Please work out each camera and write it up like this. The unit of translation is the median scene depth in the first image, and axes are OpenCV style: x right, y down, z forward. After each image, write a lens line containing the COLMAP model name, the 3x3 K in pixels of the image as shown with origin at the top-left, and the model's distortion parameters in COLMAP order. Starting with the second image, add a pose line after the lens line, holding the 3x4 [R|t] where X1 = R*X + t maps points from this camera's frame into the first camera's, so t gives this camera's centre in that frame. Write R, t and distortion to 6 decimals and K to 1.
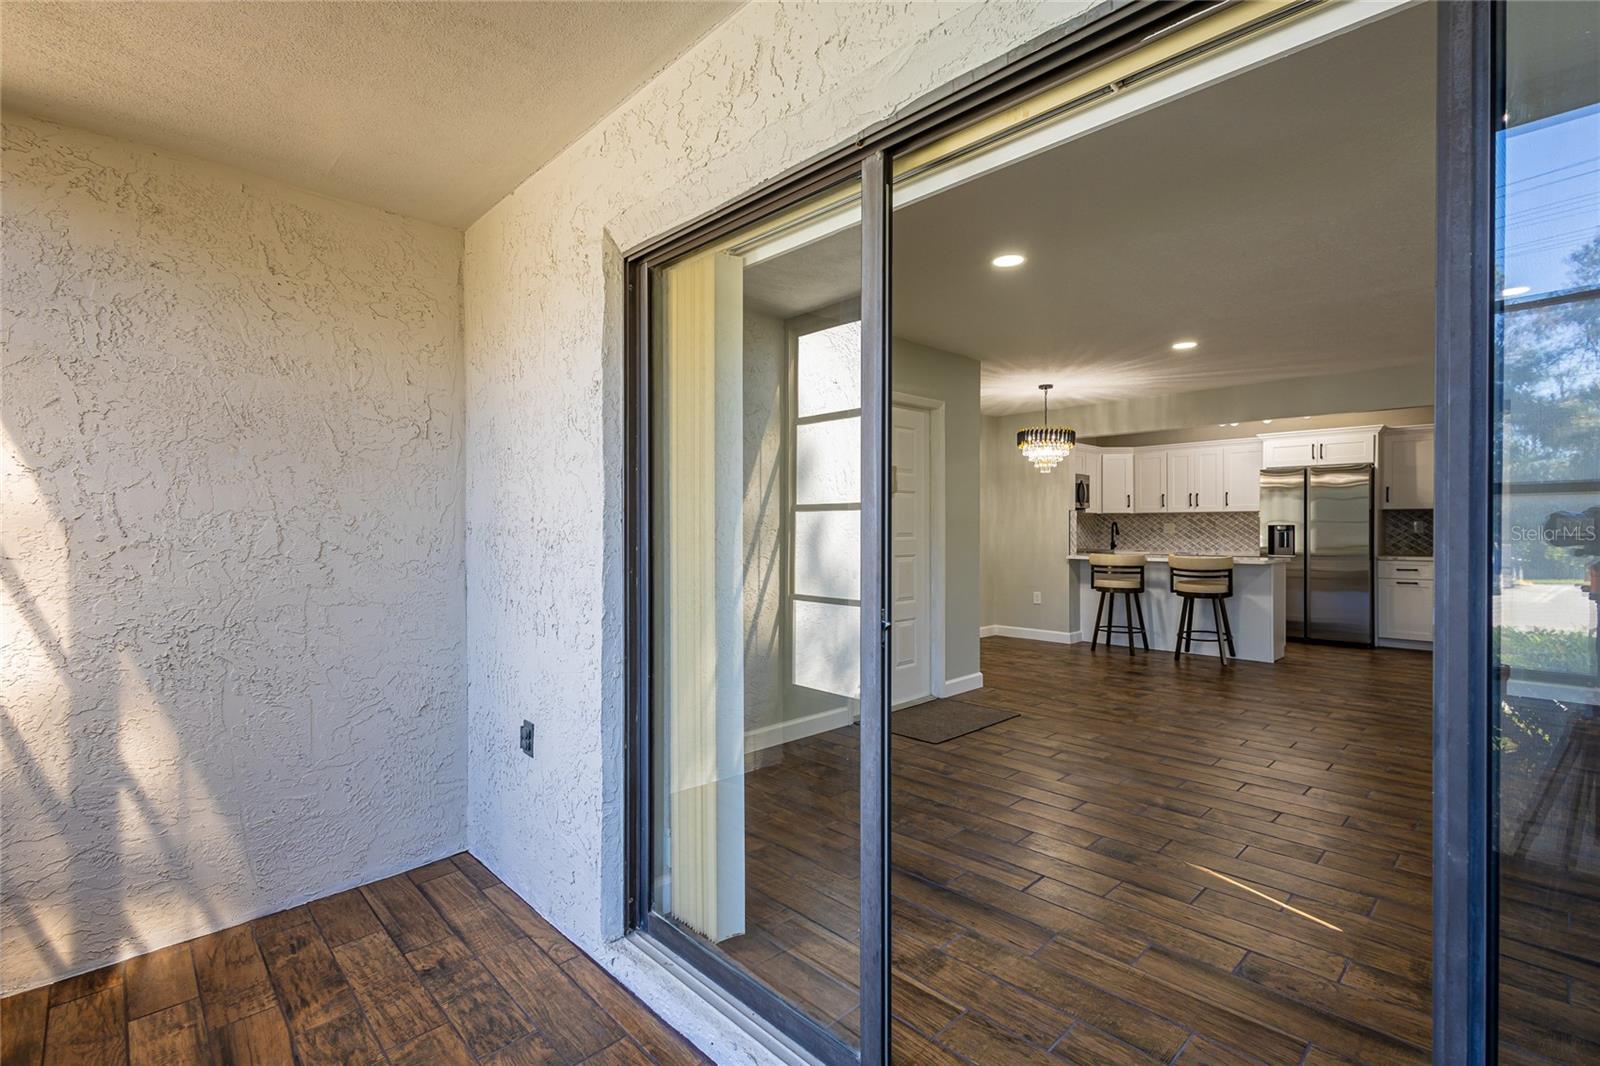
lens RADIAL K [[732.5, 0, 801.0], [0, 732.5, 531.5], [0, 0, 1]] dist [0.014715, -0.005191]
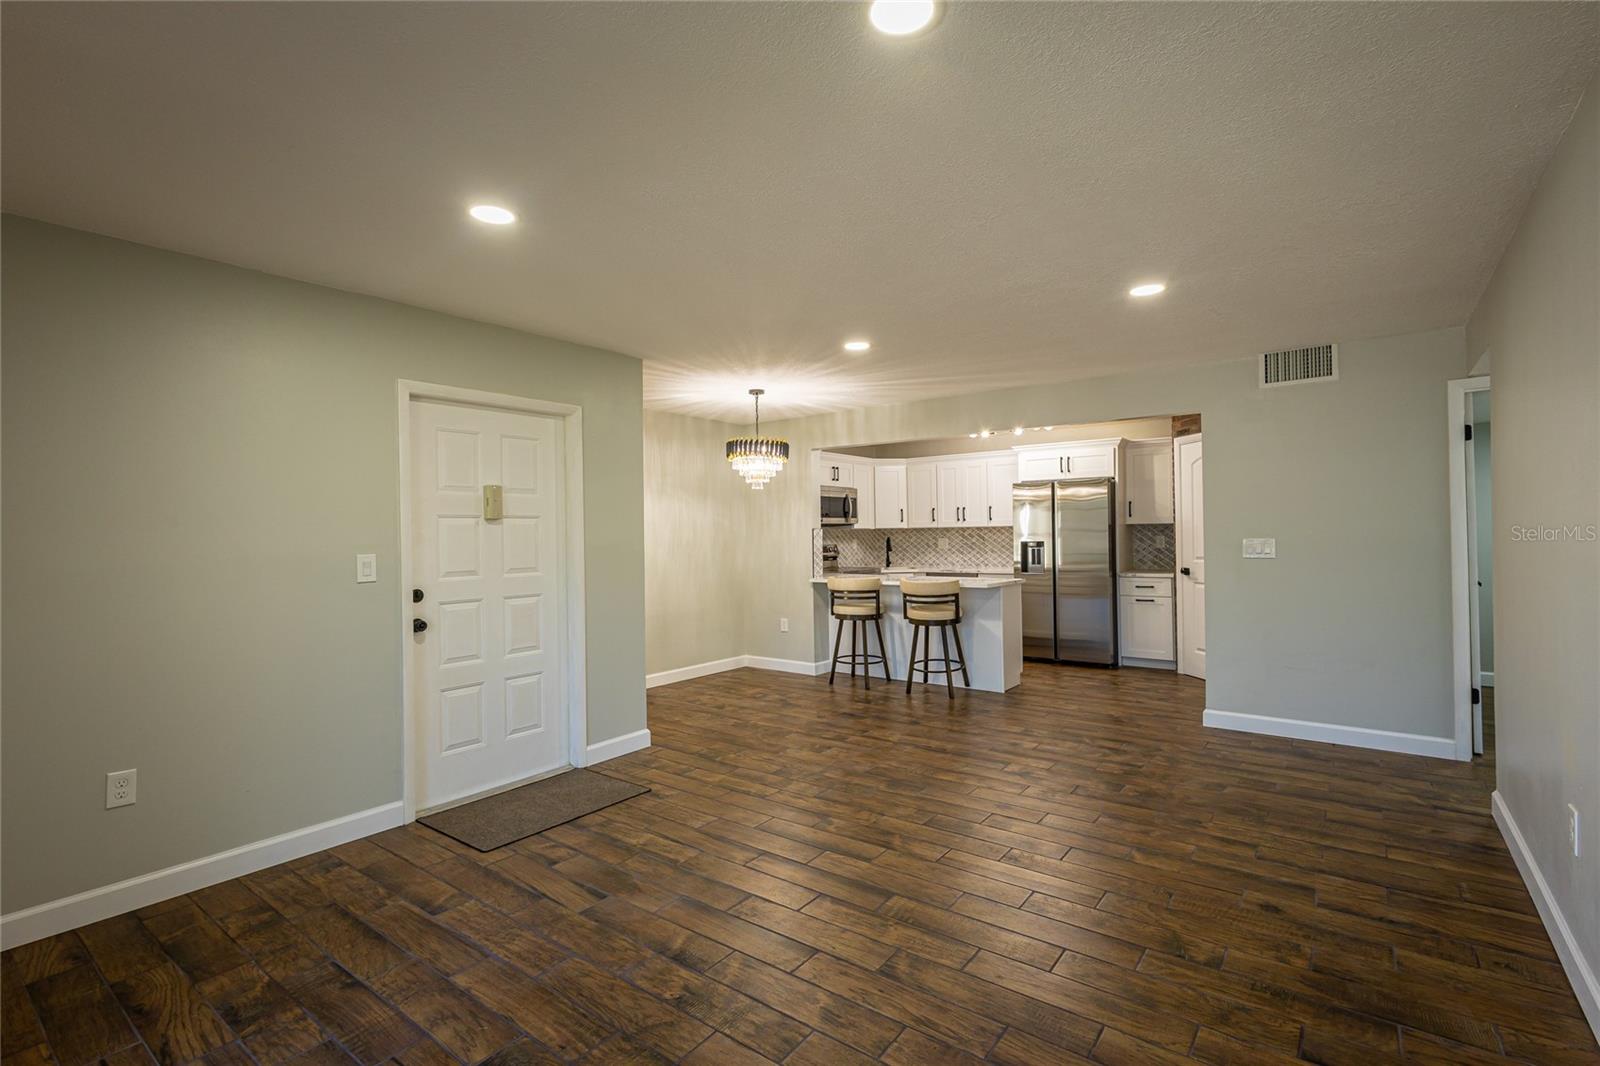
lens RADIAL K [[732.5, 0, 801.0], [0, 732.5, 531.5], [0, 0, 1]] dist [0.014715, -0.005191]
pose [[0.988793, -0.012402, 0.148780, 0.222360], [0.013770, 0.999872, -0.008171, -0.018623], [-0.148660, 0.010128, 0.988837, 0.105770]]
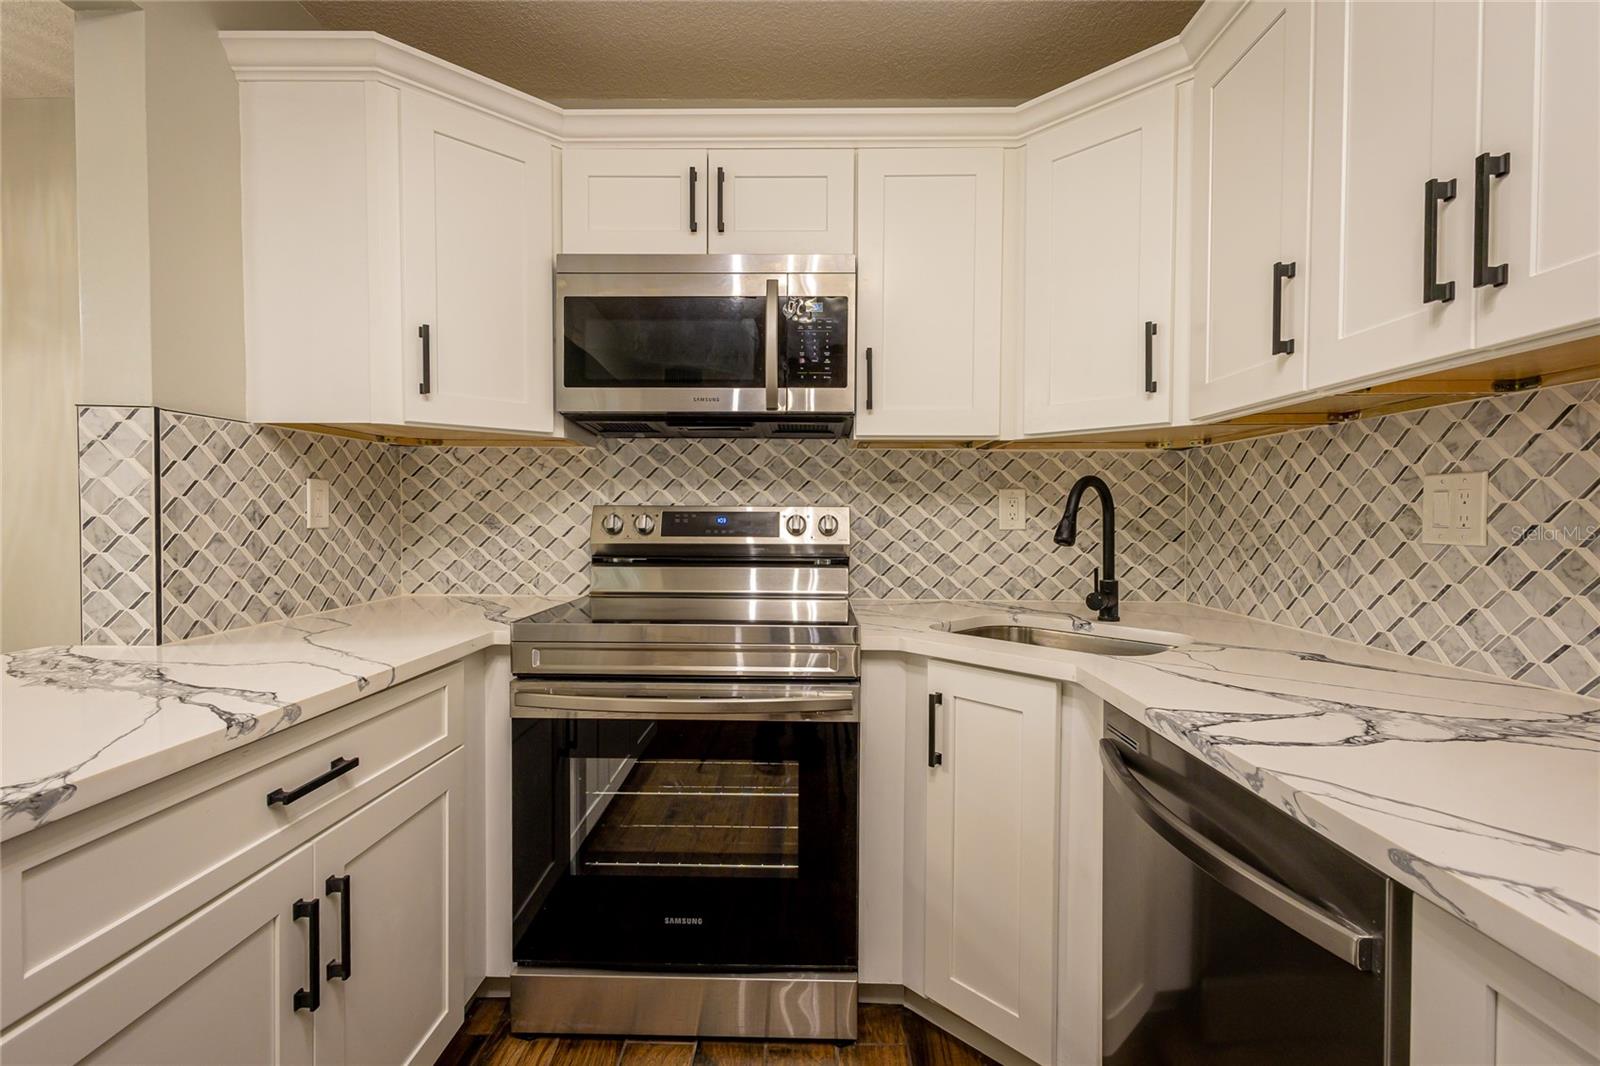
lens RADIAL K [[738.6, 0, 797.1], [0, 738.6, 532.0], [0, 0, 1]] dist [0.019741, -0.014276]
pose [[0.705327, 0.022368, -0.708529, 0.647526], [-0.010092, 0.999718, 0.021514, -0.002813], [0.708810, -0.008024, 0.705354, 1.023693]]
